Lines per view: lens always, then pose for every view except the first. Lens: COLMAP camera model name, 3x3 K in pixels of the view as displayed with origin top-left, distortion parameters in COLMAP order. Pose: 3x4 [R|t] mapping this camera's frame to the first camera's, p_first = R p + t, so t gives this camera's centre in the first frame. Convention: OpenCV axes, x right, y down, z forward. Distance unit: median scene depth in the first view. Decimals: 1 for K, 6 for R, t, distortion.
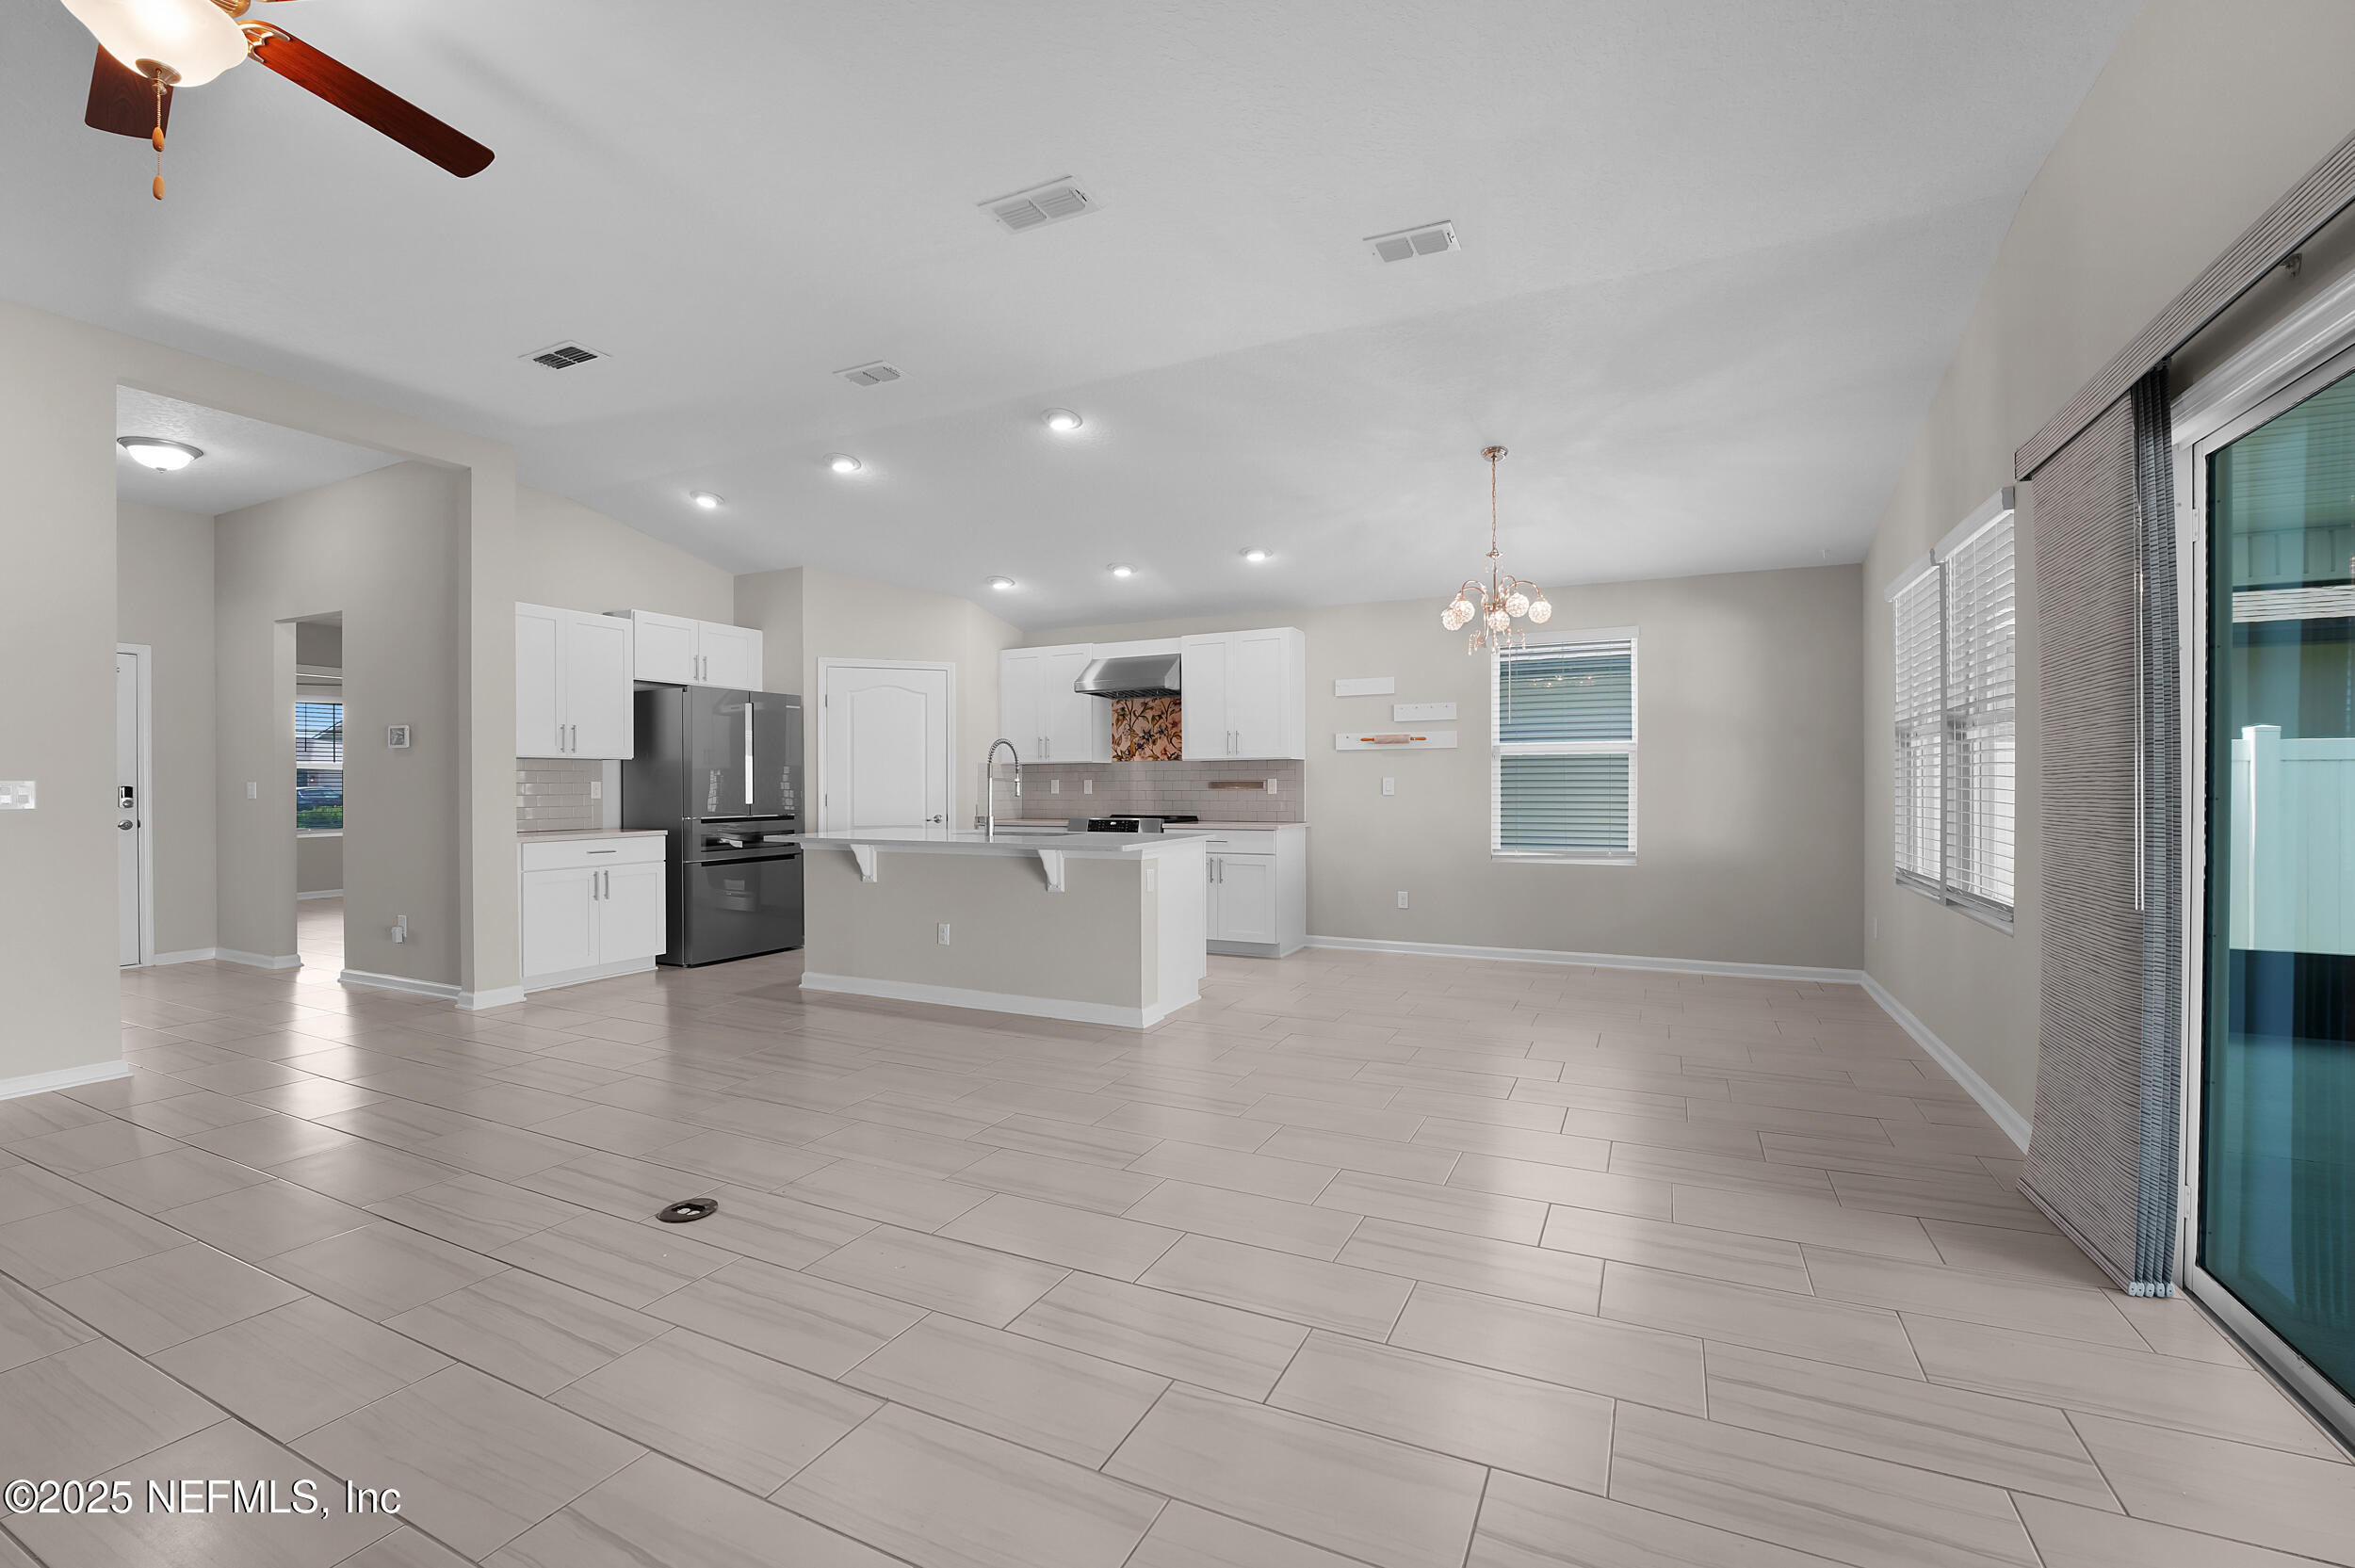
lens RADIAL K [[1016.7, 0, 1175.1], [0, 1016.7, 791.0], [0, 0, 1]] dist [-0.033882, 0.000103]
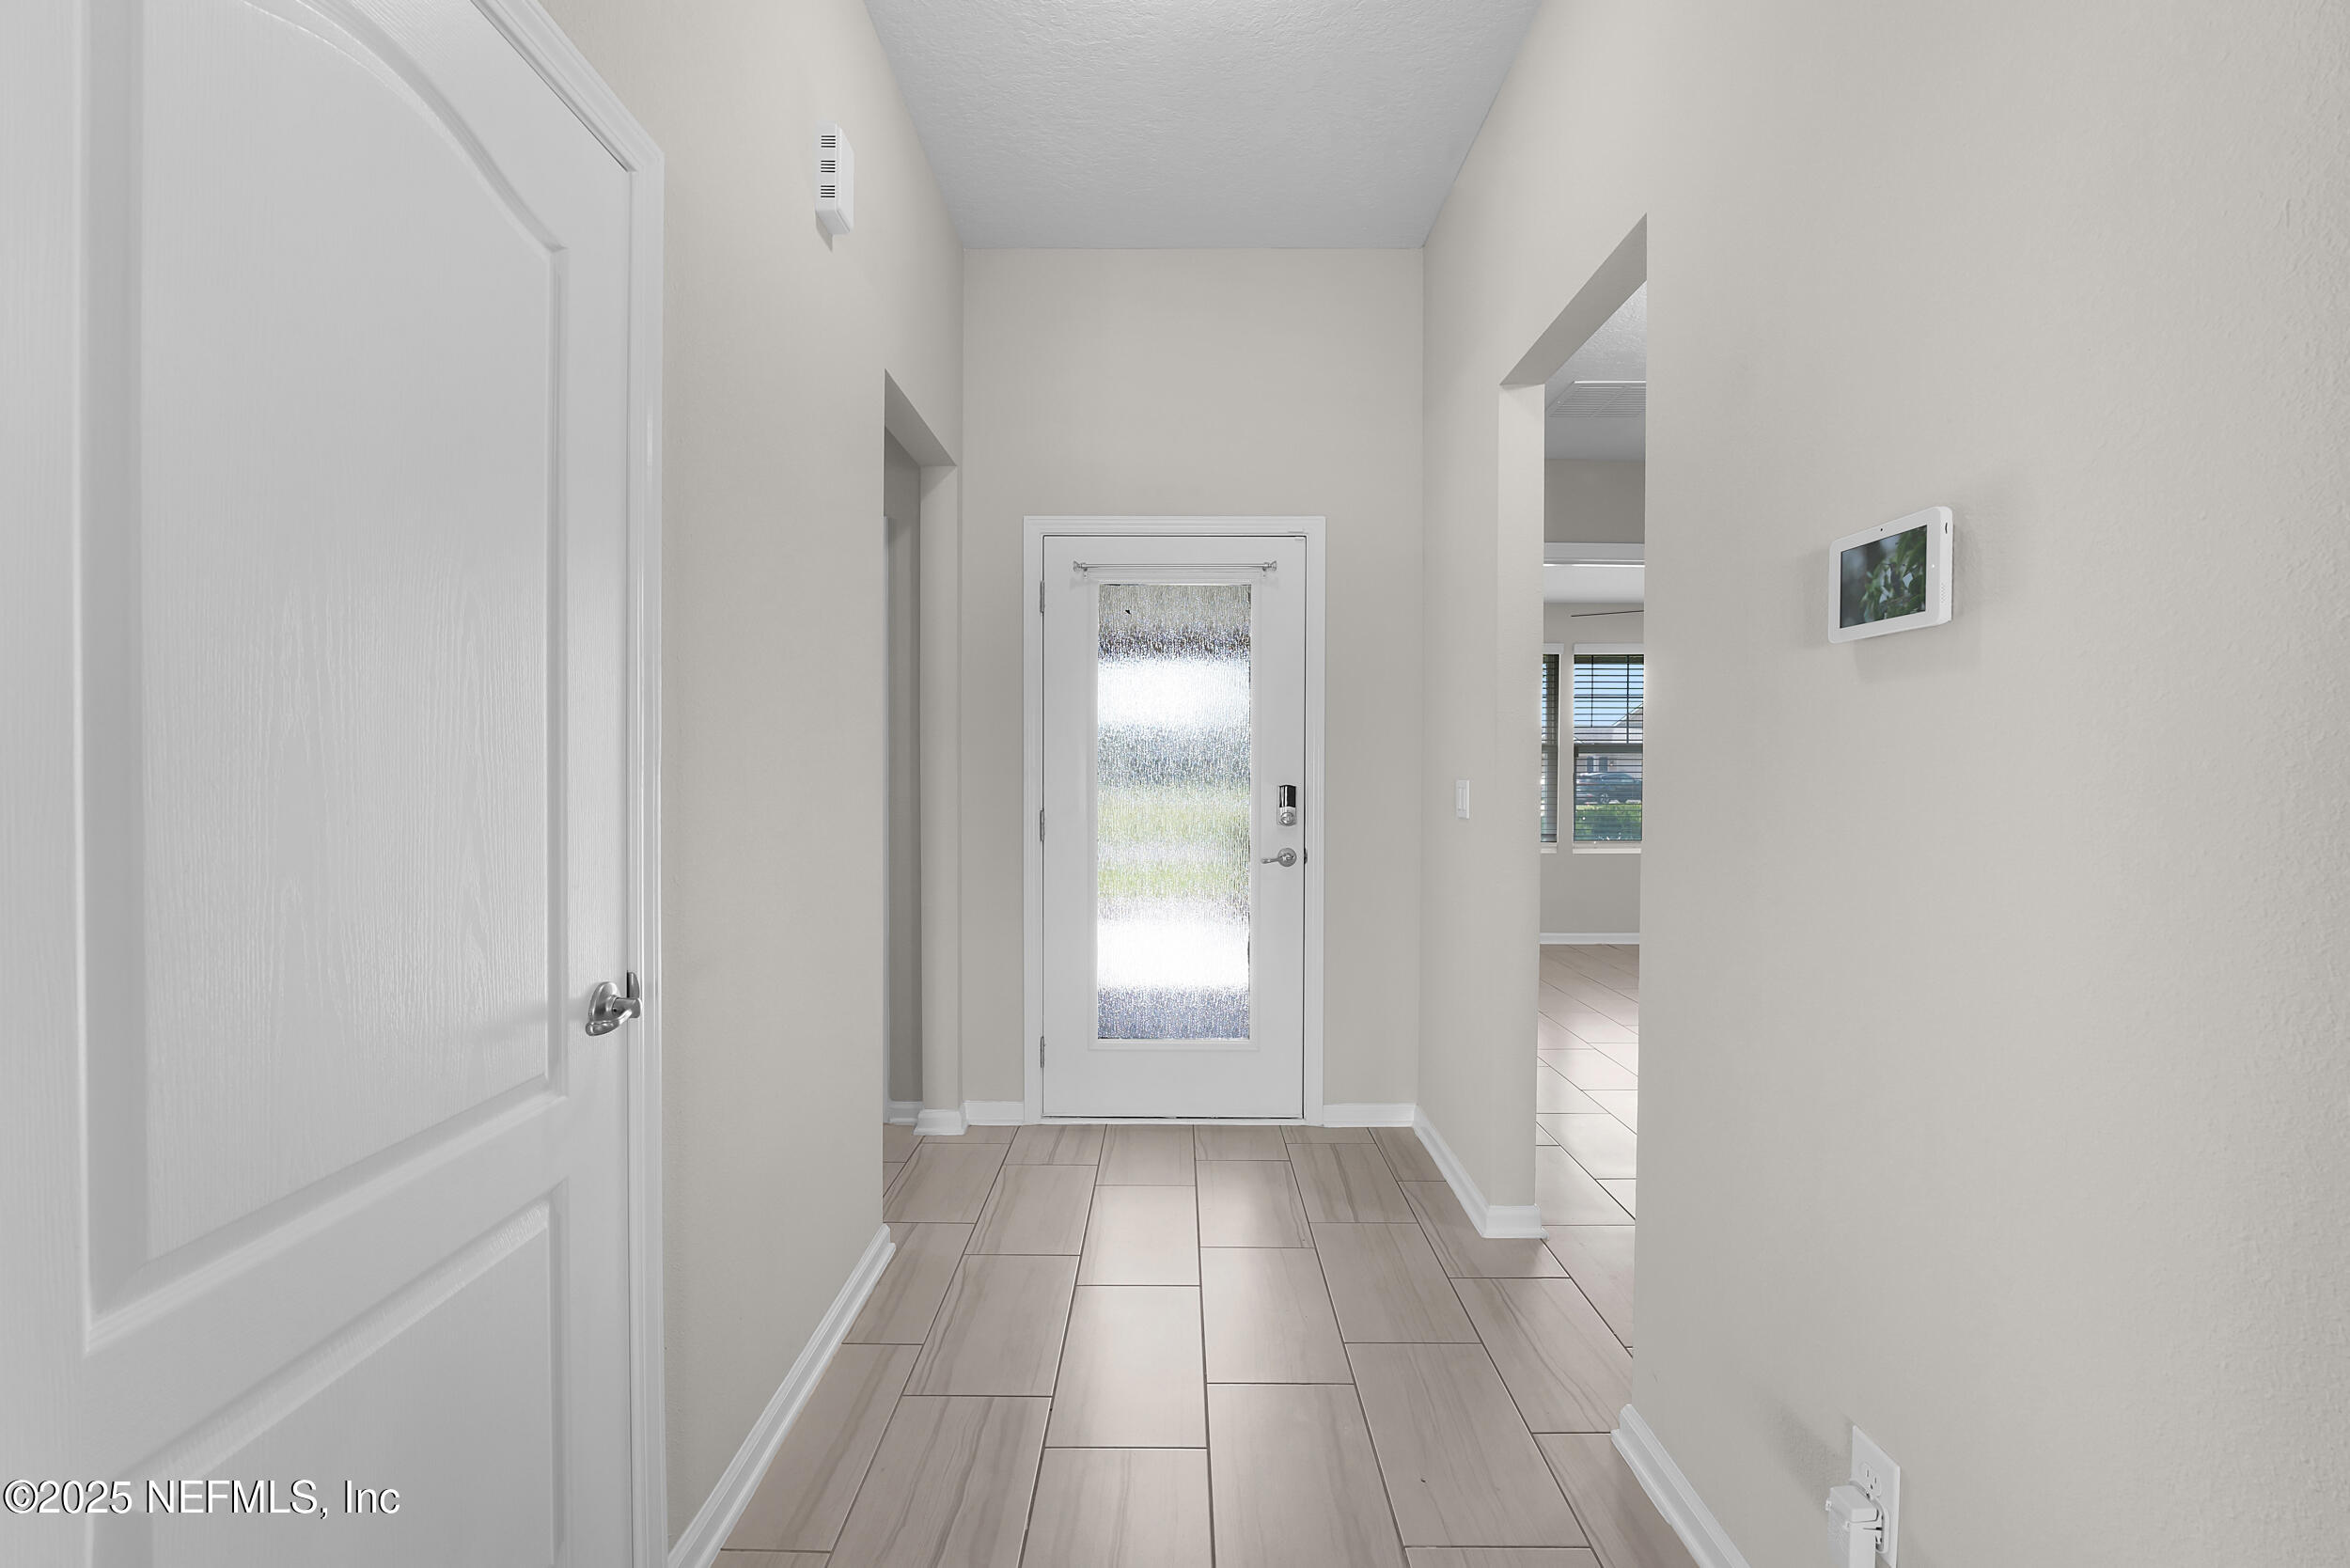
lens RADIAL K [[1040.5, 0, 1175.0], [0, 1040.5, 784.0], [0, 0, 1]] dist [-0.031085, -0.000083]
pose [[0.437898, 0.016795, -0.898868, -0.519582], [-0.010624, 0.999852, 0.013507, -0.011370], [0.898962, 0.003635, 0.438012, 0.614975]]
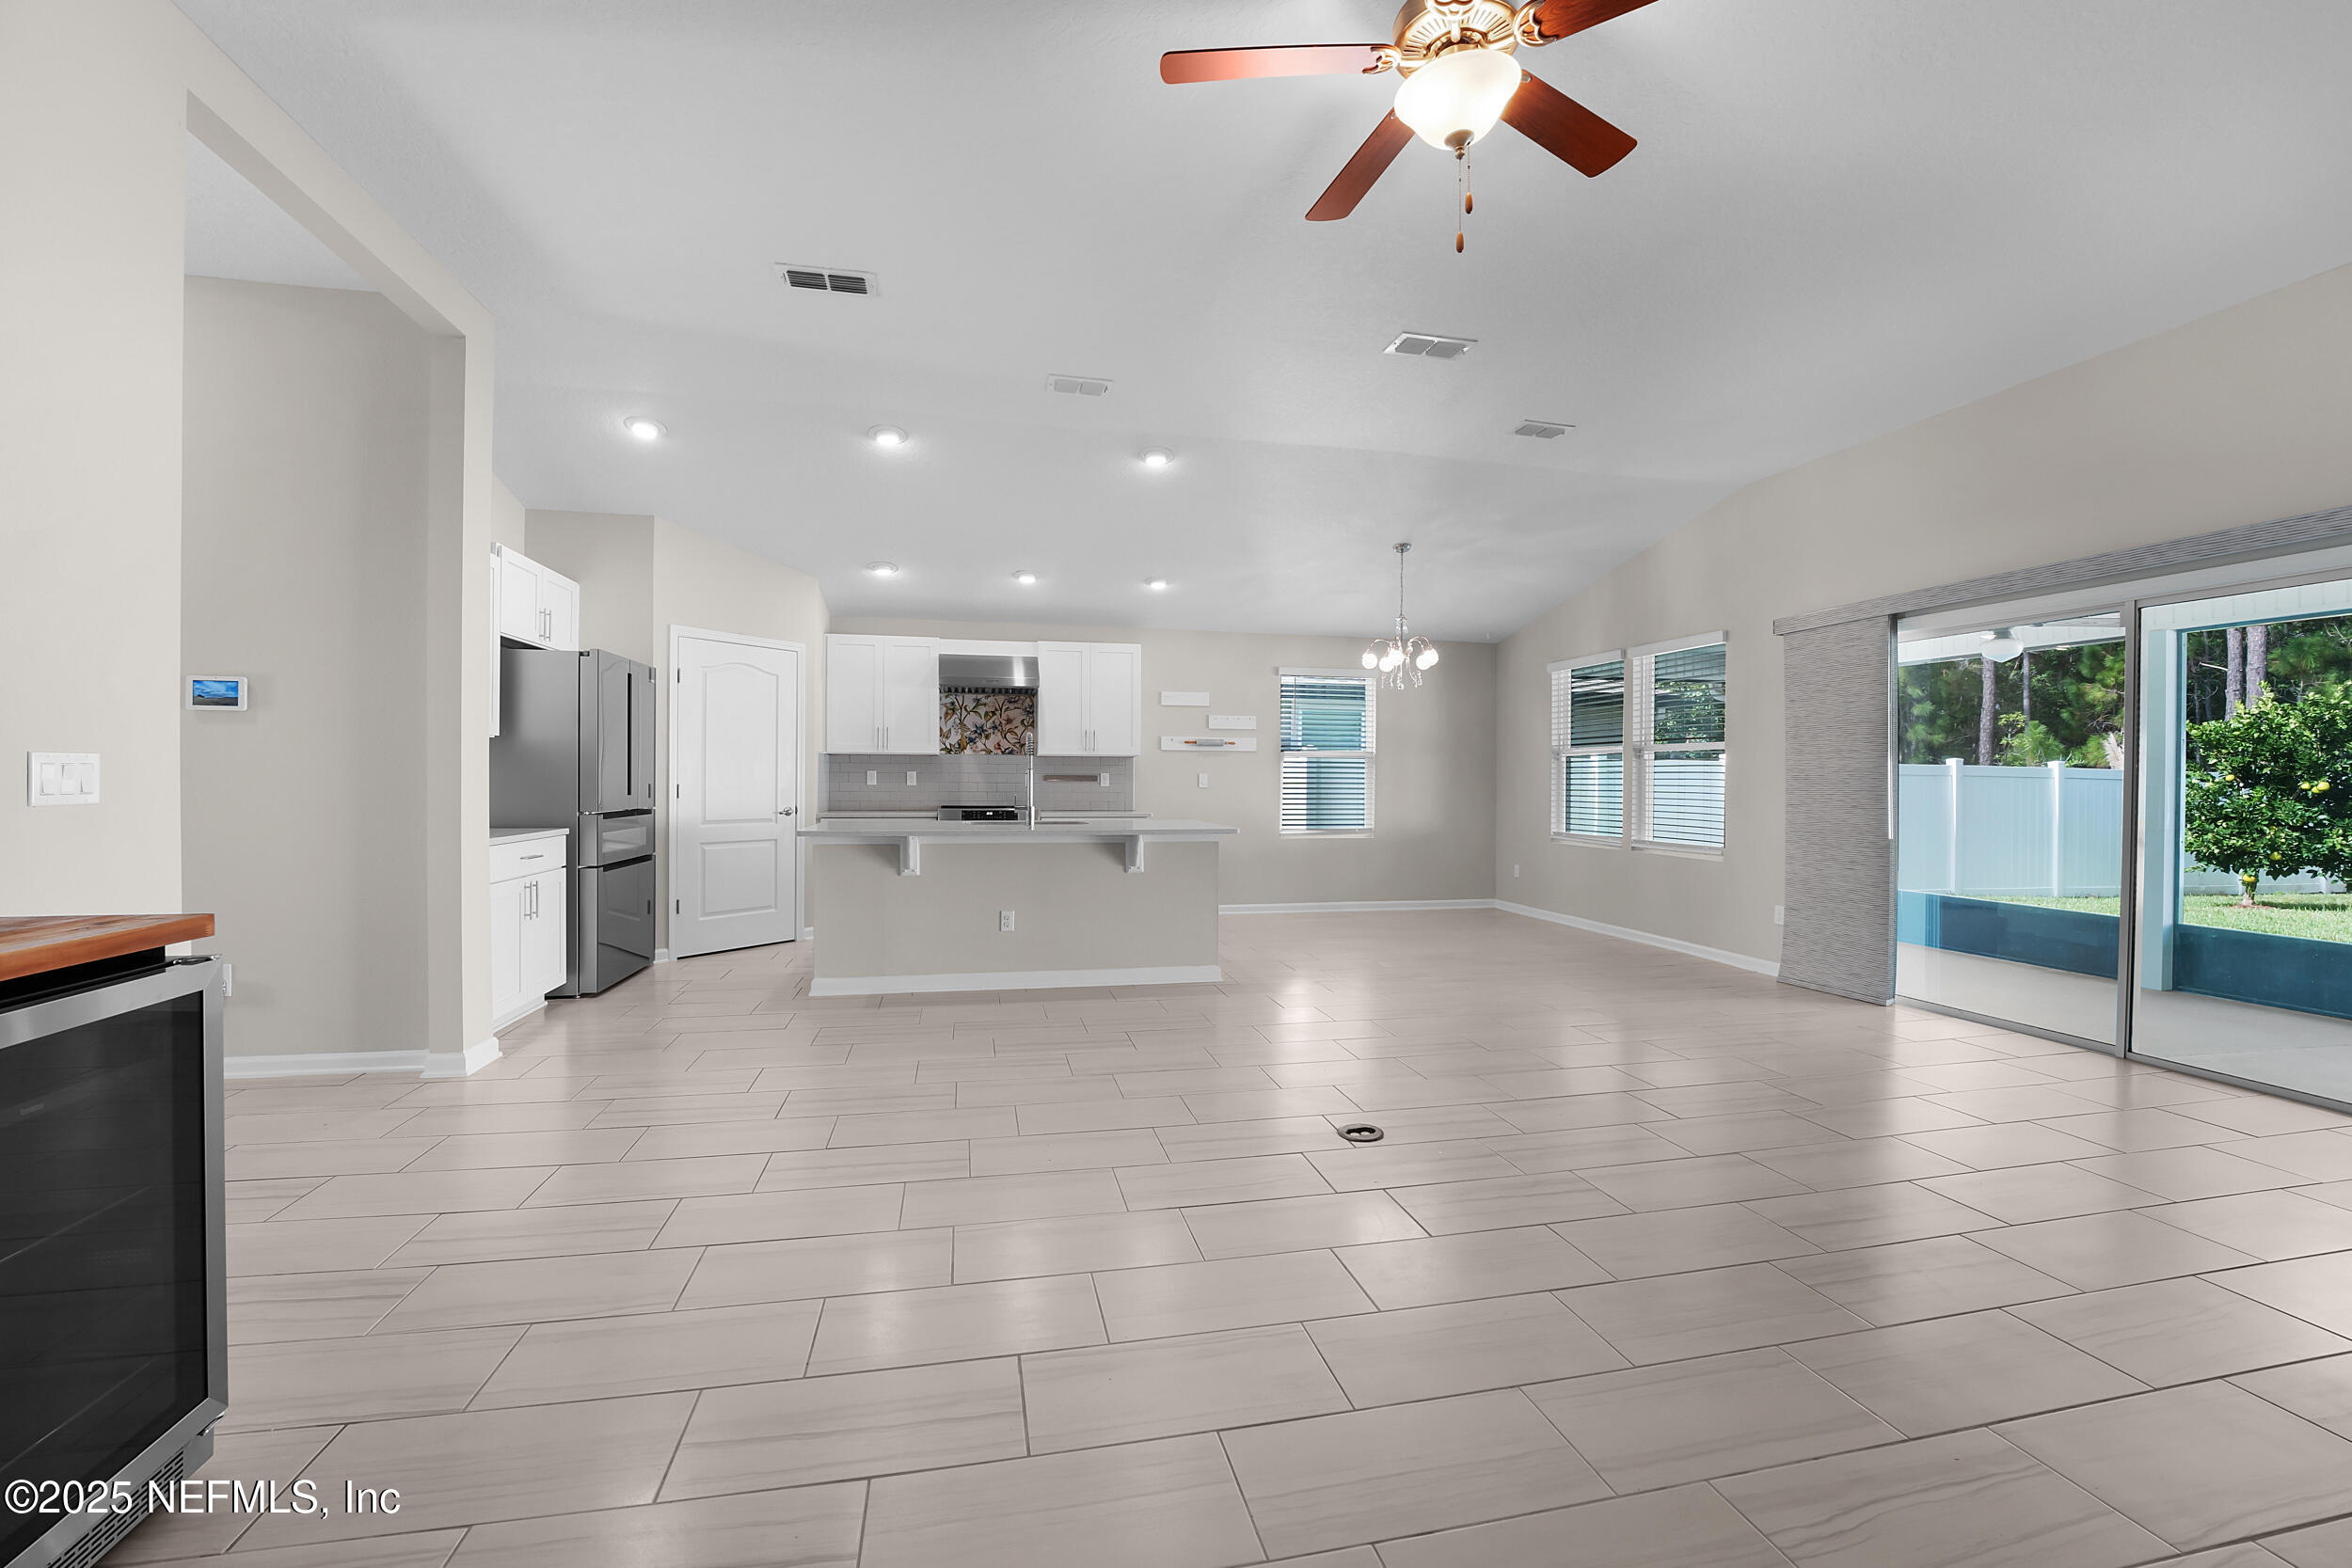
lens RADIAL K [[976.2, 0, 1185.9], [0, 976.2, 784.8], [0, 0, 1]] dist [-0.017895, -0.000004]
pose [[0.779072, 0.005968, 0.626905, -0.533371], [-0.006828, 0.999976, -0.001034, 0.001588], [-0.626897, -0.003476, 0.779095, 0.086005]]
